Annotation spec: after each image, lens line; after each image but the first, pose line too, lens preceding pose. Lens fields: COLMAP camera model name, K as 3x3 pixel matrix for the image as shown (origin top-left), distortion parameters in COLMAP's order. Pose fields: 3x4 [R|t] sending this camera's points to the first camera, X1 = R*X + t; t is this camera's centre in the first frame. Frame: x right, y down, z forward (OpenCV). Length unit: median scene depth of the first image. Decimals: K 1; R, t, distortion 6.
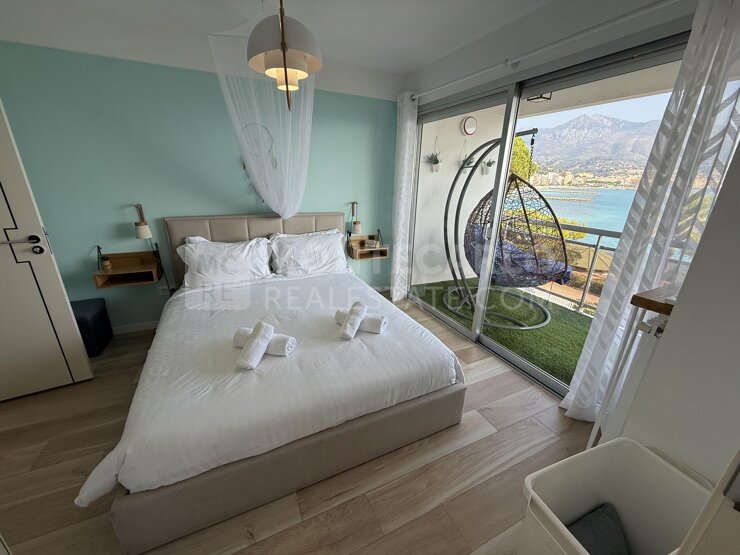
lens RADIAL K [[294.5, 0, 370.6], [0, 294.5, 278.9], [0, 0, 1]] dist [-0.003052, -0.000707]
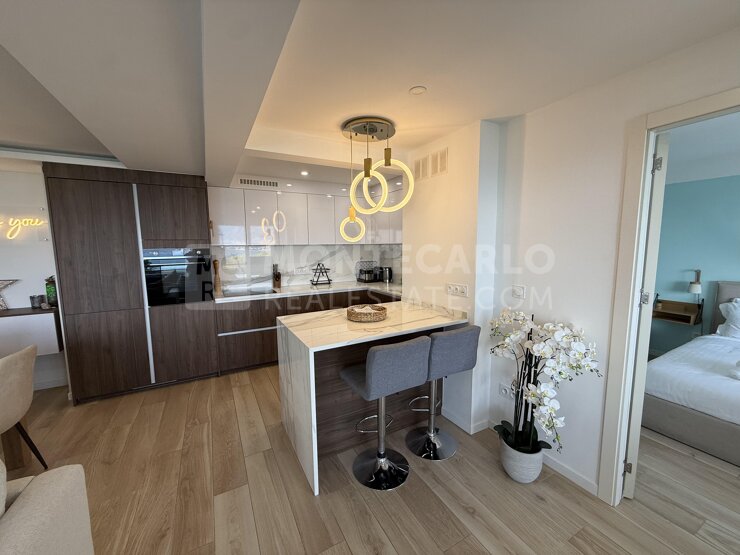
lens RADIAL K [[294.5, 0, 368.7], [0, 294.5, 277.3], [0, 0, 1]] dist [-0.003052, -0.000707]
pose [[0.049194, 0.082325, -0.995391, 0.509027], [-0.321354, 0.944910, 0.062268, 0.193164], [0.945681, 0.316809, 0.072940, -0.558076]]
